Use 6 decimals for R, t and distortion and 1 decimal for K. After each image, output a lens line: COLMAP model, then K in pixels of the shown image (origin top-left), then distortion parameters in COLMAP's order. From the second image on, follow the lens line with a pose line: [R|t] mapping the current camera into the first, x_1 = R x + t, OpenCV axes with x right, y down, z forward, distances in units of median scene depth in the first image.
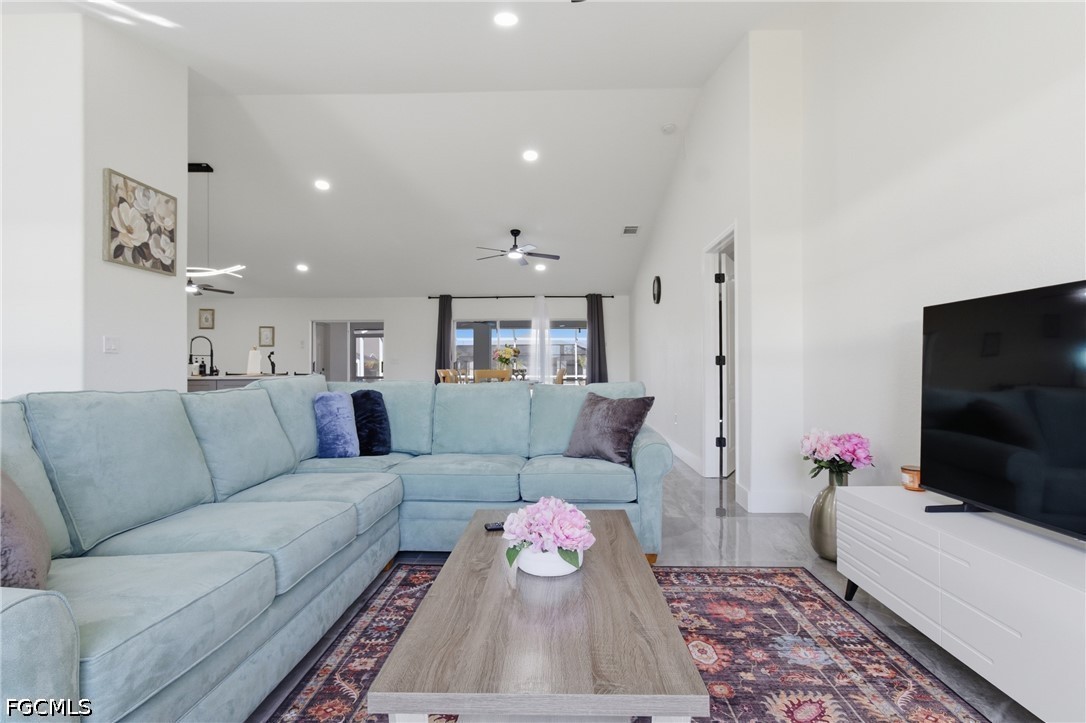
lens RADIAL K [[514.2, 0, 545.4], [0, 514.2, 357.2], [0, 0, 1]] dist [-0.002743, 0.000612]
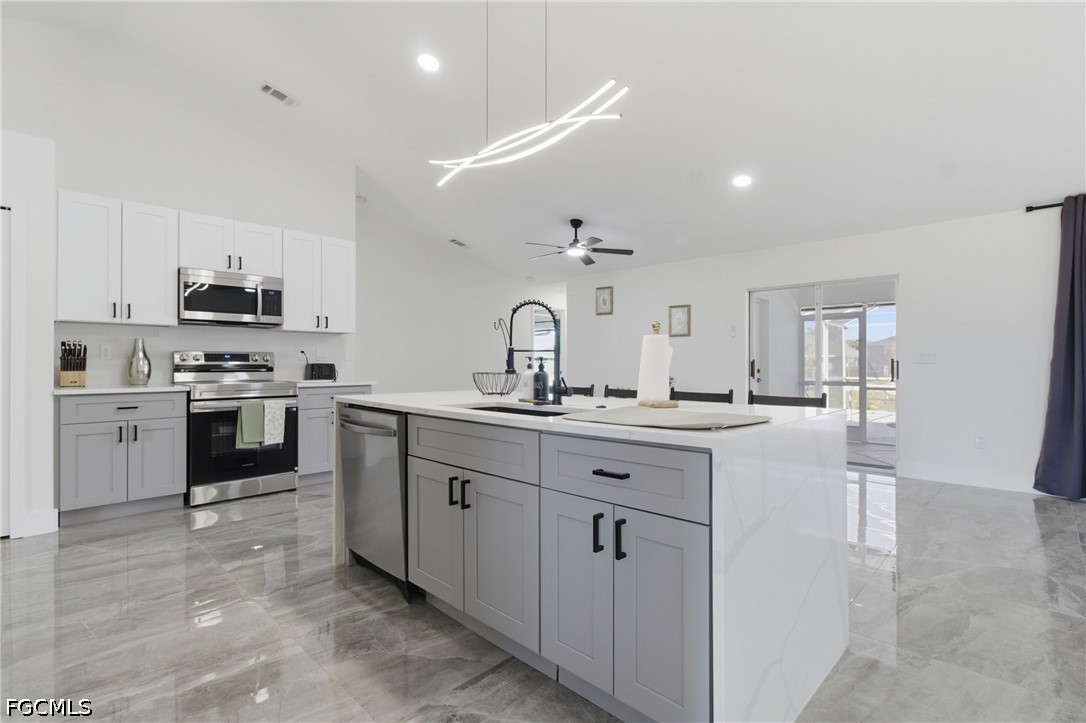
lens RADIAL K [[514.2, 0, 543.7], [0, 514.2, 356.3], [0, 0, 1]] dist [-0.002743, 0.000612]
pose [[0.731742, -0.003401, -0.681573, -0.229327], [0.009967, 0.999934, 0.005710, -0.000794], [0.681509, -0.010972, 0.731728, 0.414032]]
